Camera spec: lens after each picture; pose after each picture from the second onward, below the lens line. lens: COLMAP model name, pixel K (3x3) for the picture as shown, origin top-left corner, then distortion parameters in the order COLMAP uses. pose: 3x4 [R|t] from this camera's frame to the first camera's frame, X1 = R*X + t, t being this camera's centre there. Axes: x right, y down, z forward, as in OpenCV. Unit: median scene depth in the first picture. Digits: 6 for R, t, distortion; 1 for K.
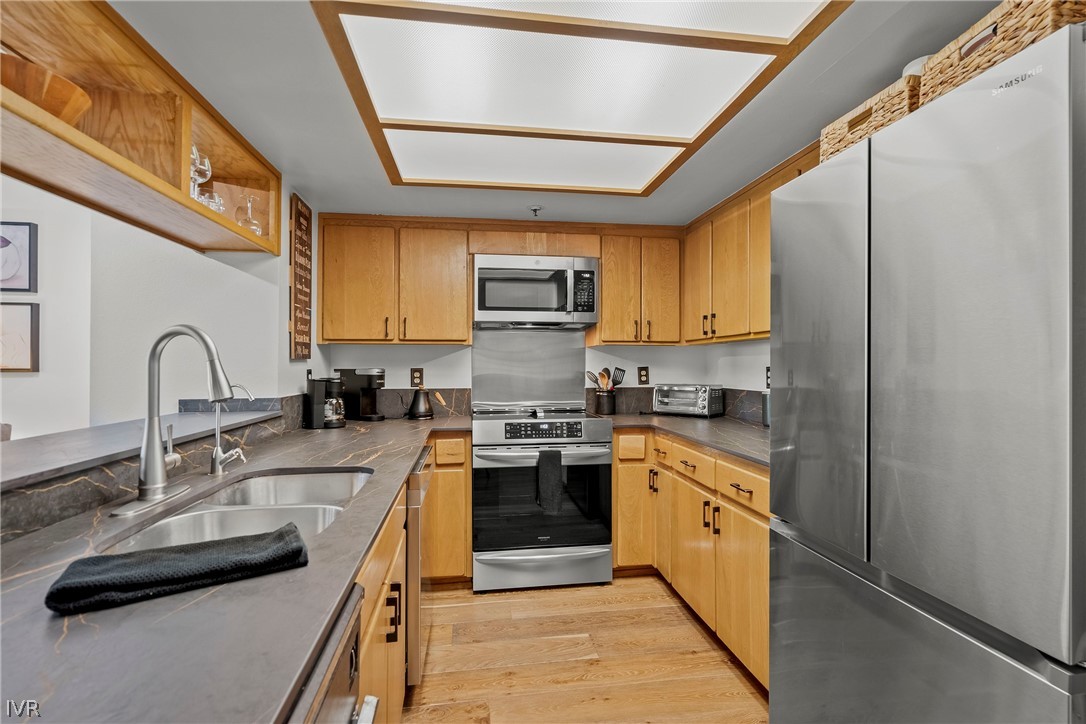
lens RADIAL K [[498.0, 0, 543.0], [0, 498.0, 362.0], [0, 0, 1]] dist [-0.004427, 0.000336]
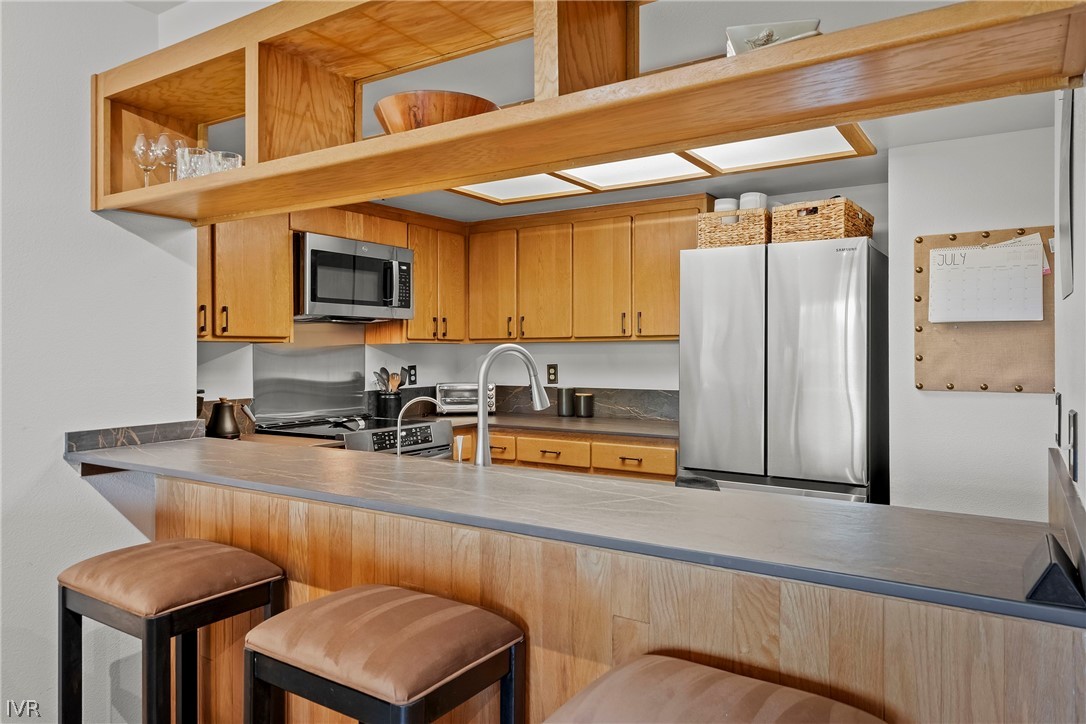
lens RADIAL K [[737.6, 0, 514.2], [0, 737.6, 357.8], [0, 0, 1]] dist [-0.000733, -0.000006]
pose [[0.673324, -0.010918, 0.739267, -0.863694], [0.001482, 0.999909, 0.013418, -0.028791], [-0.739346, -0.007939, 0.673278, -0.068859]]
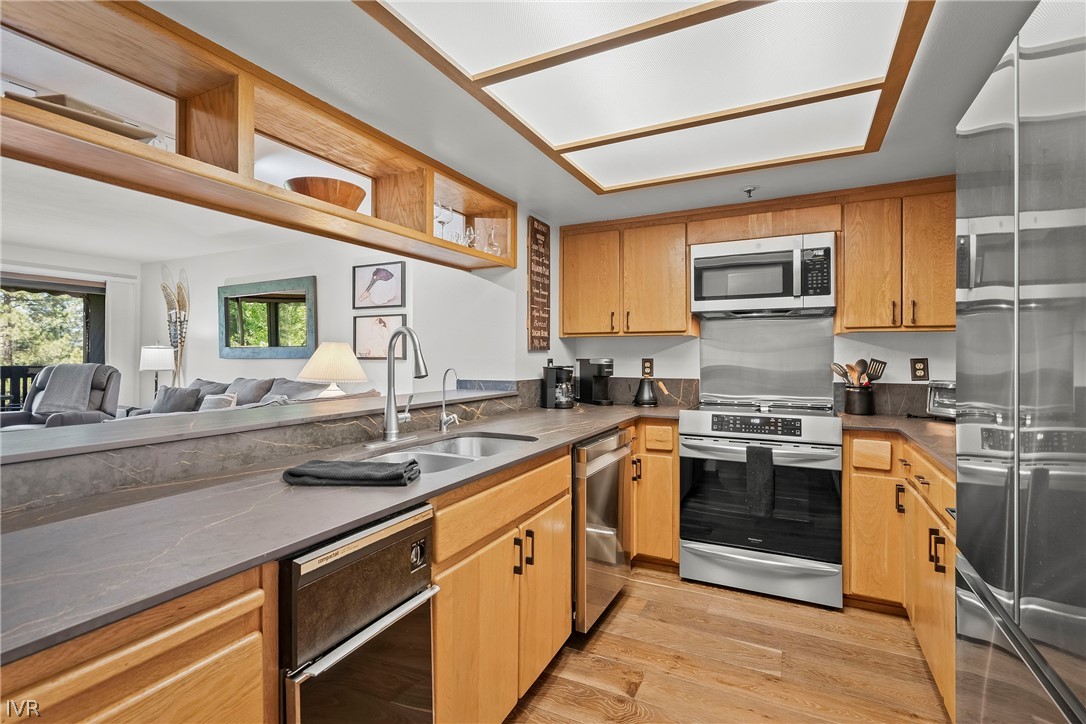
lens RADIAL K [[500.7, 0, 543.3], [0, 500.7, 354.5], [0, 0, 1]] dist [-0.002539, 0.000473]
pose [[0.816382, 0.000257, -0.577512, 0.219403], [0.000063, 1.000000, 0.000535, 0.003879], [0.577512, -0.000473, 0.816382, 0.002445]]
